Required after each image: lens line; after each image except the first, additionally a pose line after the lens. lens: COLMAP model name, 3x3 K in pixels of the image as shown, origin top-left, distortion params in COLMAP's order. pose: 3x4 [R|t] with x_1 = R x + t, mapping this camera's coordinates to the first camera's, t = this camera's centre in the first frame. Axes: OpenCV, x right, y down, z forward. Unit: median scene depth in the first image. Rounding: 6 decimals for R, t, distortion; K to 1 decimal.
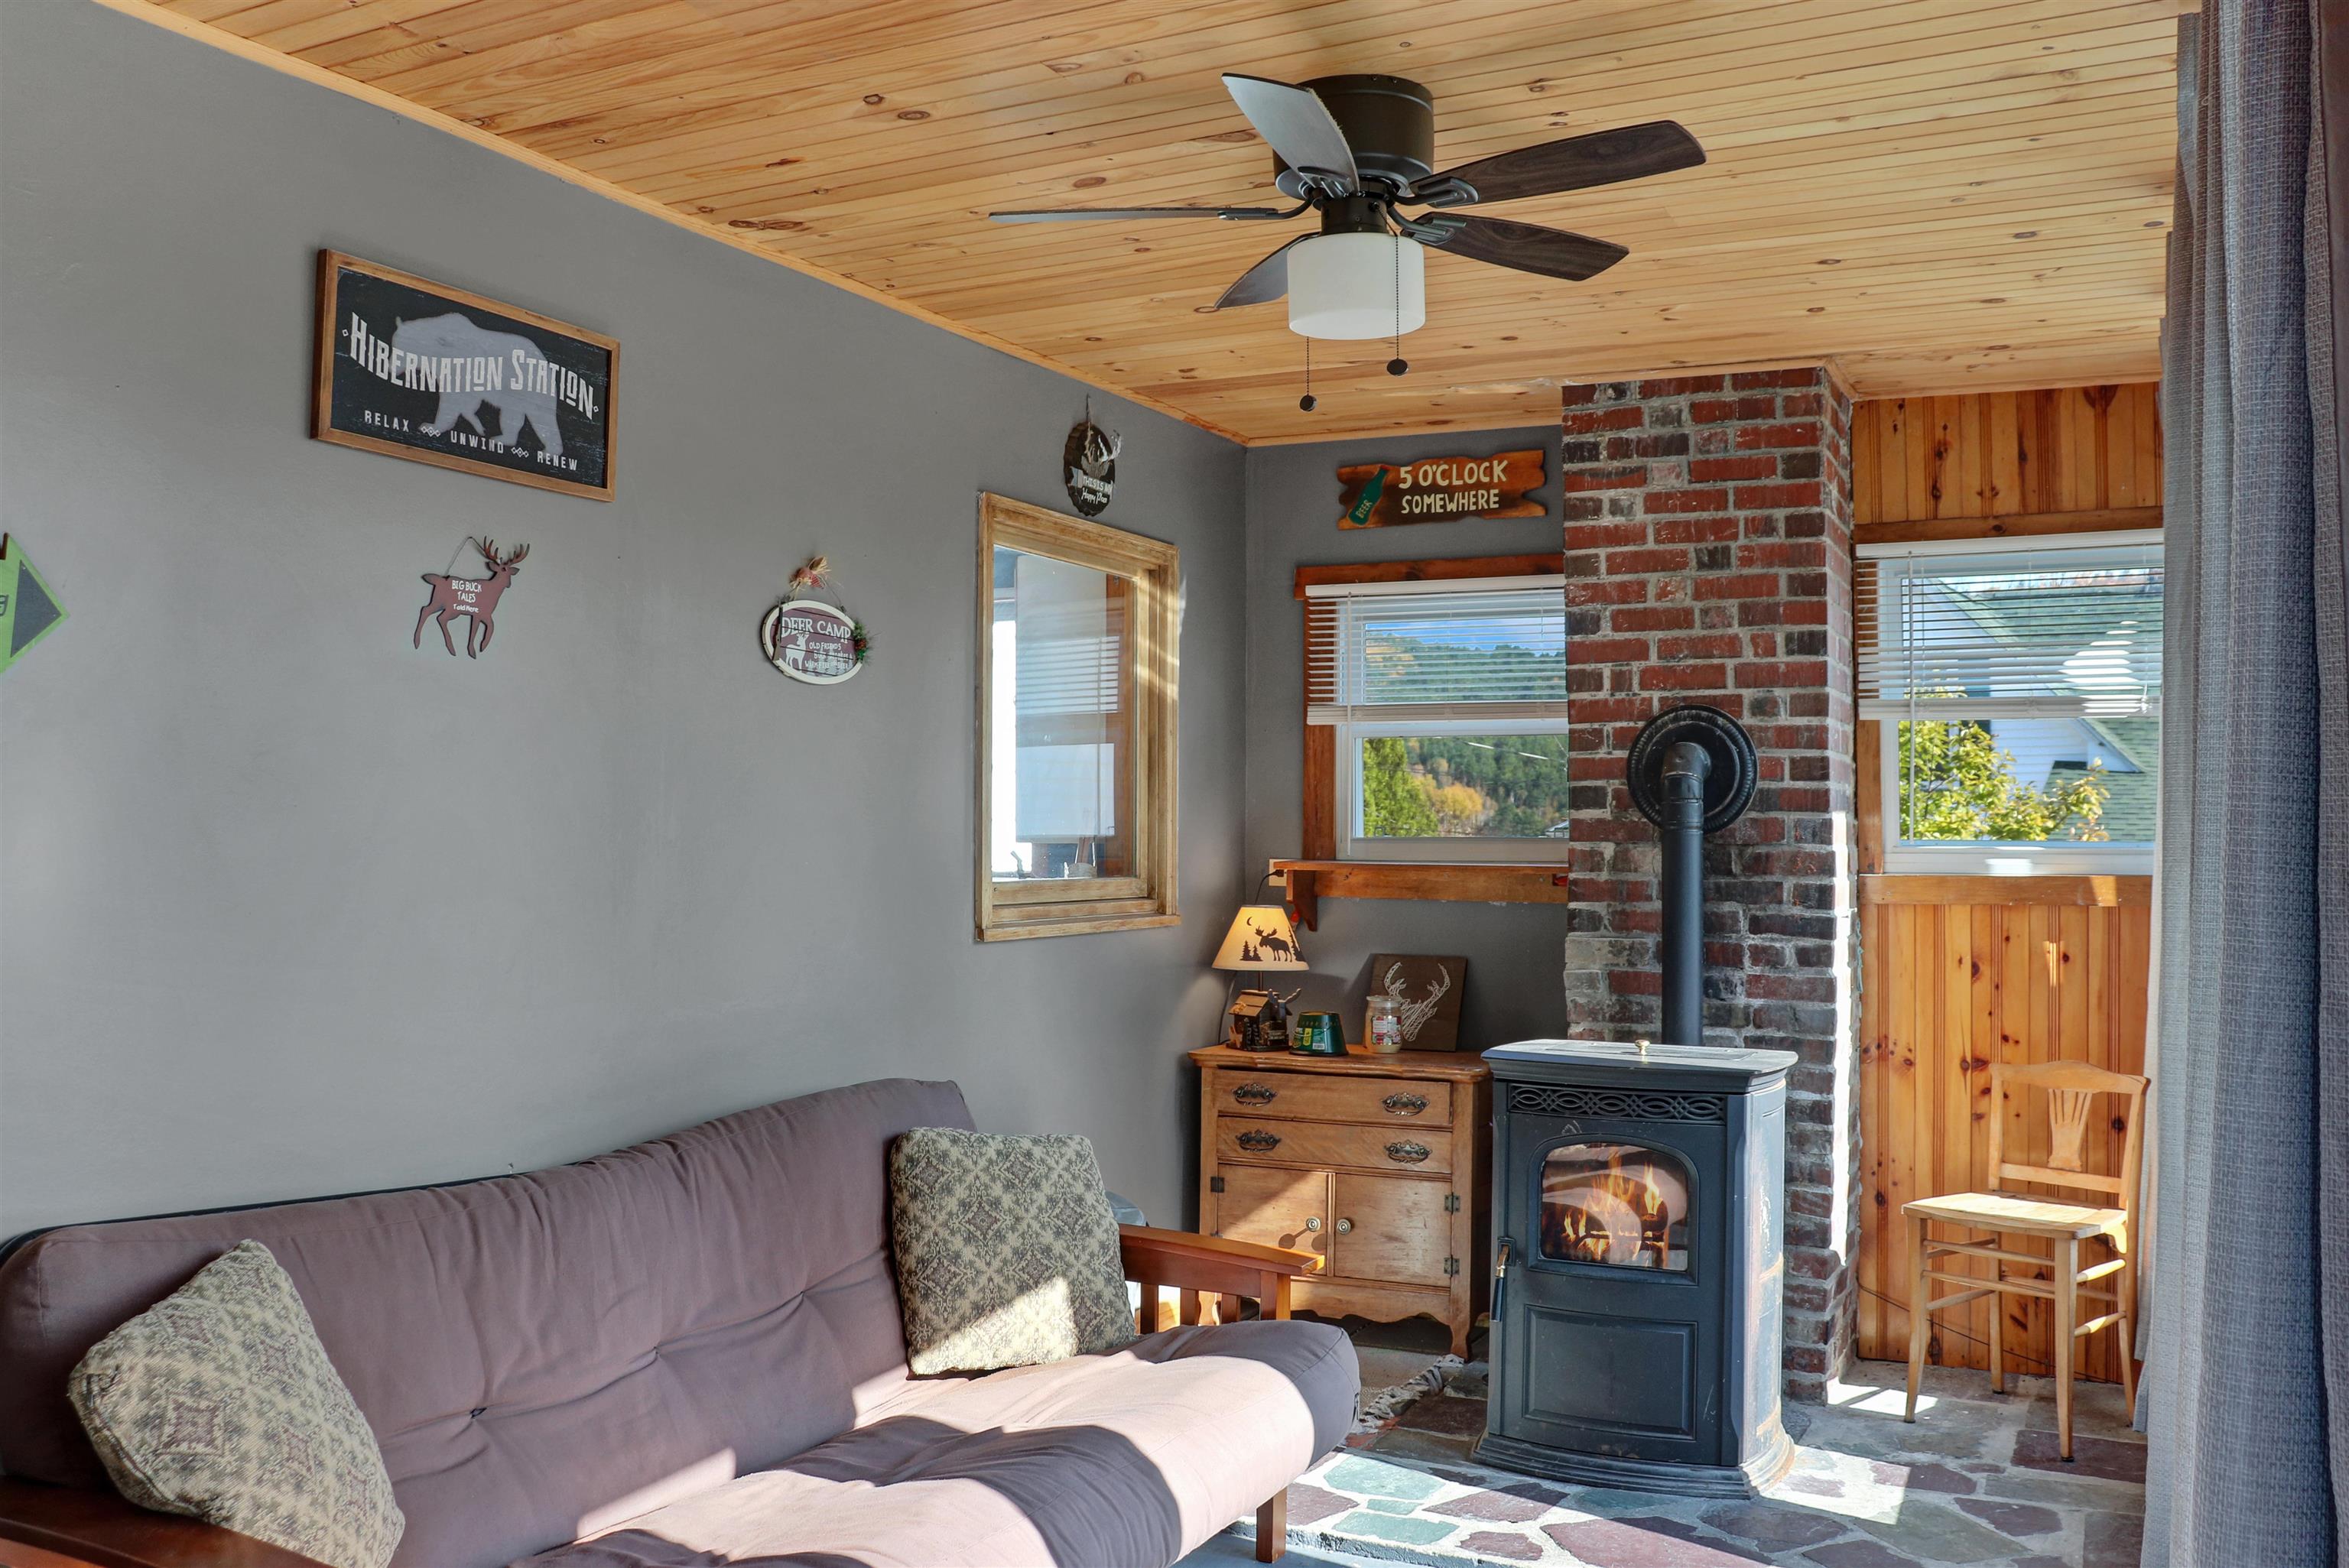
lens RADIAL K [[1978.6, 0, 1168.5], [0, 1978.6, 787.3], [0, 0, 1]] dist [-0.087808, 0.039257]
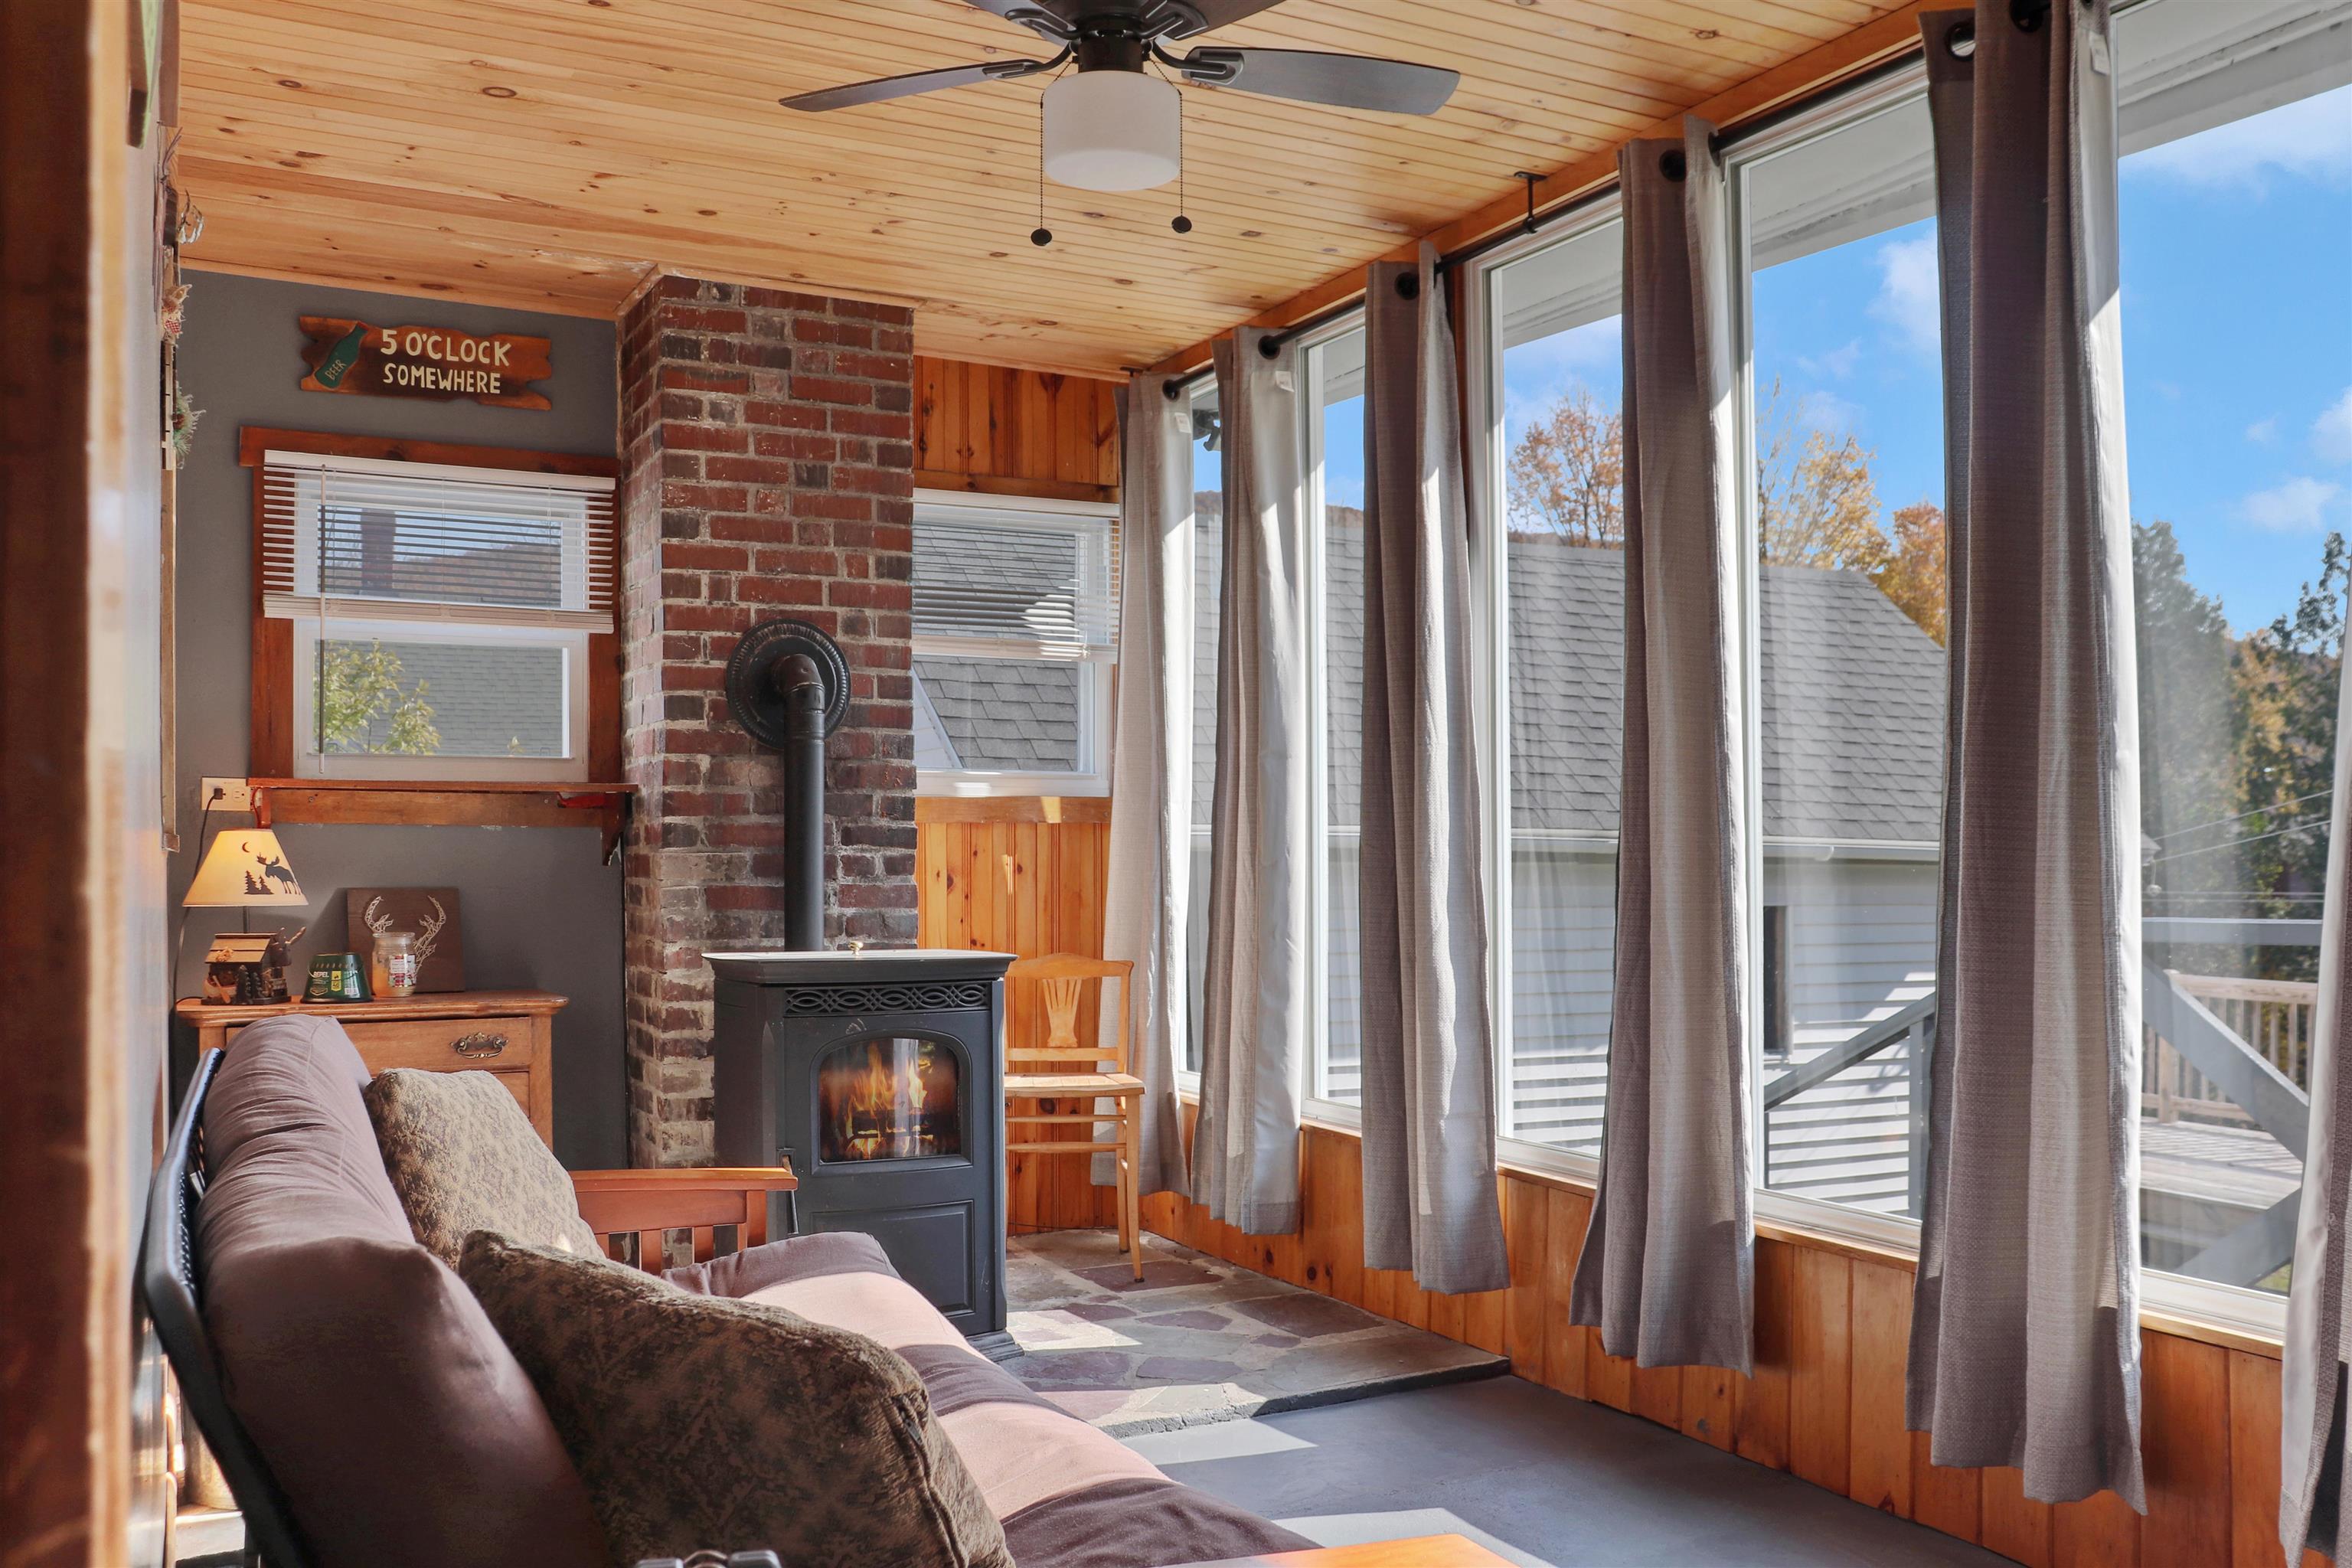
lens RADIAL K [[1981.3, 0, 1122.7], [0, 1981.3, 843.2], [0, 0, 1]] dist [-0.087808, 0.039257]
pose [[0.605528, -0.003480, 0.795816, -0.426411], [-0.015636, 0.999745, 0.016269, 0.052620], [-0.795670, -0.022295, 0.605320, 0.246186]]
